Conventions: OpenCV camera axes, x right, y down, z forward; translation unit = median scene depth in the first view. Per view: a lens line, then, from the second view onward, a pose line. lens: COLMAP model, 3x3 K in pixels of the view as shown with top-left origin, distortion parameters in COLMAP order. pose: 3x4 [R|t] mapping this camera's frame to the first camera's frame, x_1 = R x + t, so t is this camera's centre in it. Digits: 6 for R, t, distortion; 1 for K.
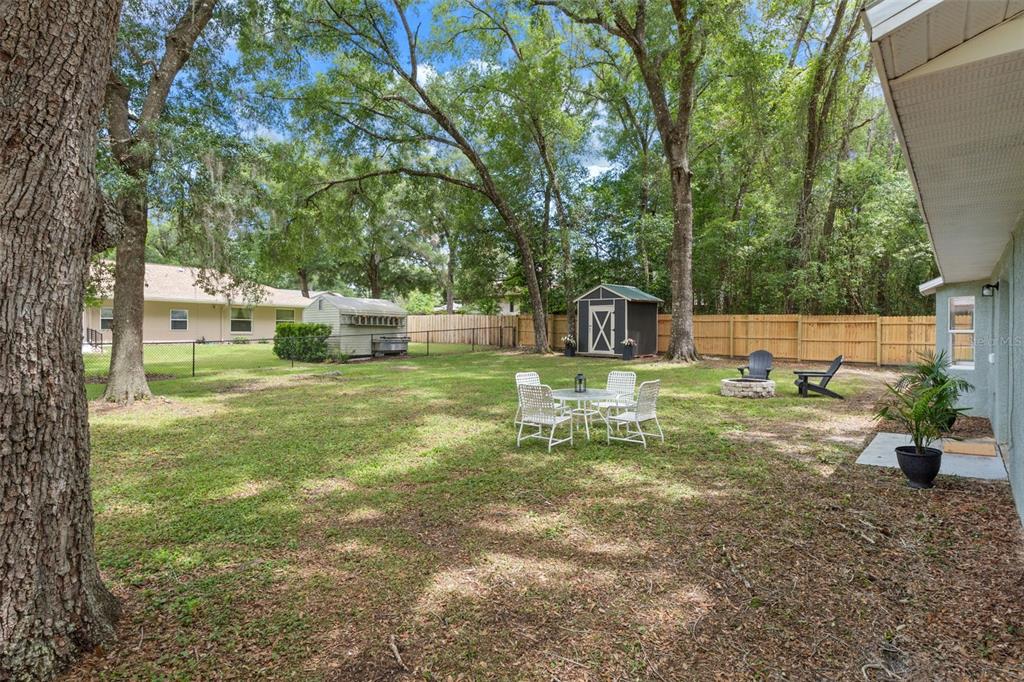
lens RADIAL K [[501.7, 0, 515.0], [0, 501.7, 330.2], [0, 0, 1]] dist [0.008468, 0.000235]
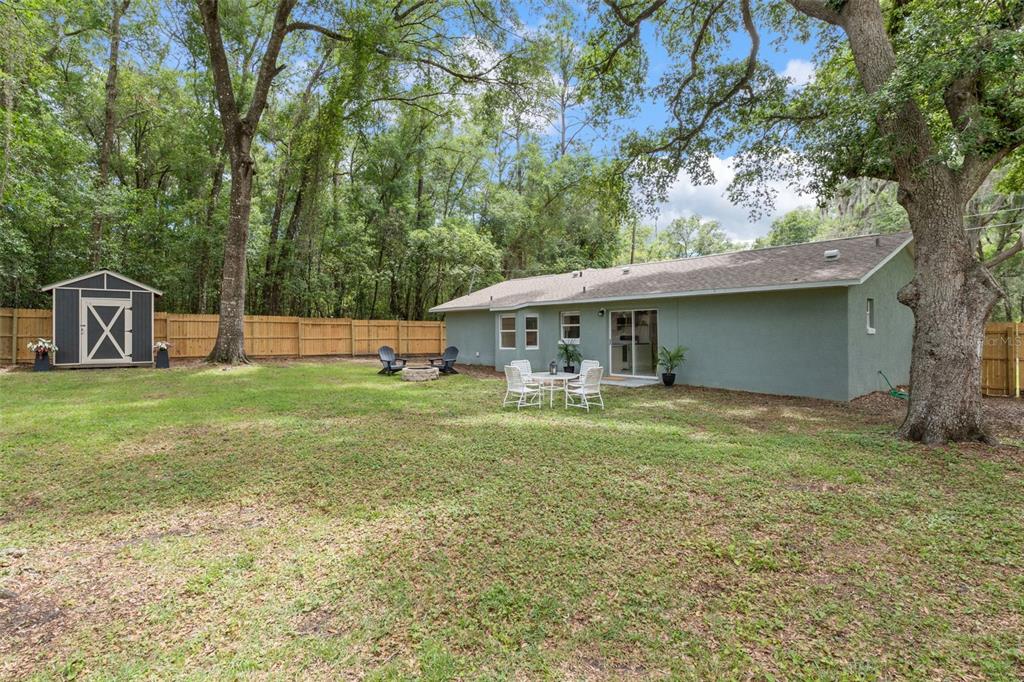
lens RADIAL K [[519.3, 0, 506.4], [0, 519.3, 329.7], [0, 0, 1]] dist [0.002166, -0.001187]
pose [[0.175088, -0.005691, 0.984536, -0.485203], [0.000583, 0.999984, 0.005677, -0.006837], [-0.984553, -0.000420, 0.175088, 0.290244]]
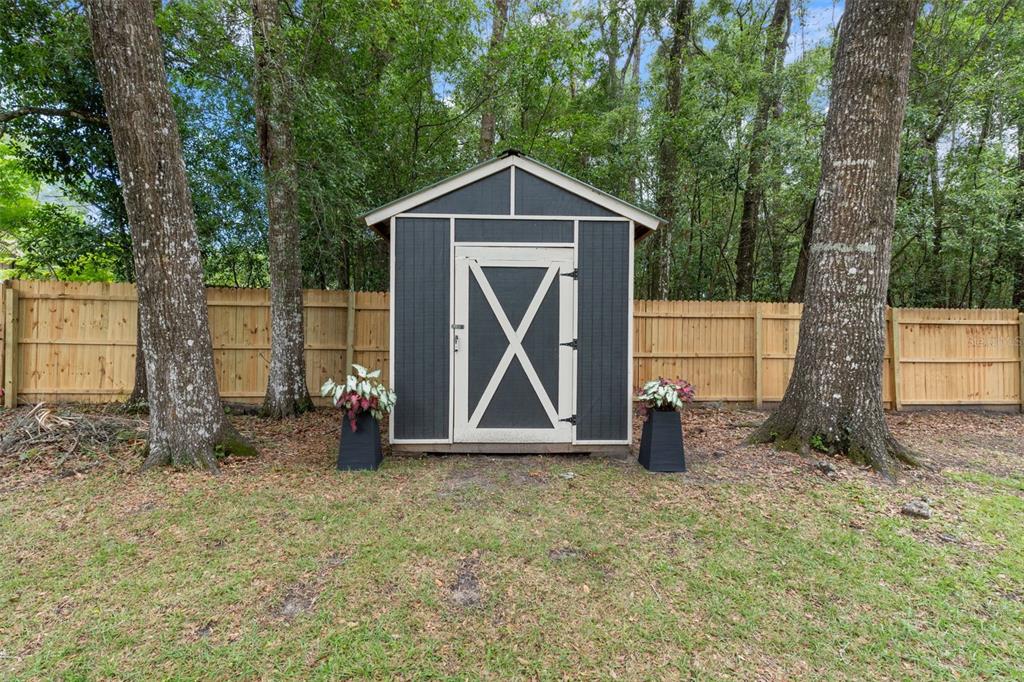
lens RADIAL K [[501.7, 0, 515.0], [0, 501.7, 330.2], [0, 0, 1]] dist [0.008468, 0.000235]
pose [[0.700177, 0.000491, 0.713969, -0.000210], [-0.002335, 0.999996, 0.001602, -0.007541], [-0.713965, -0.002789, 0.700176, 0.842321]]
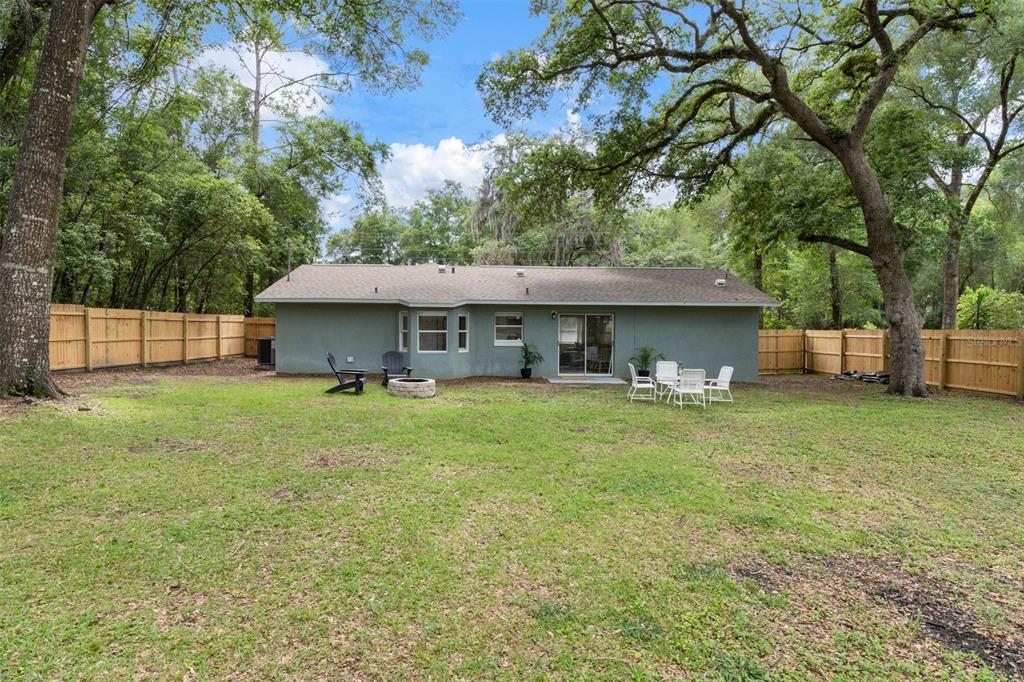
lens RADIAL K [[553.2, 0, 493.1], [0, 553.2, 341.2], [0, 0, 1]] dist [0.003319, 0.000113]
pose [[-0.656426, -0.034056, 0.753621, -0.285607], [-0.019813, 0.999414, 0.027905, -0.009758], [-0.754130, 0.003386, -0.656716, 0.910684]]
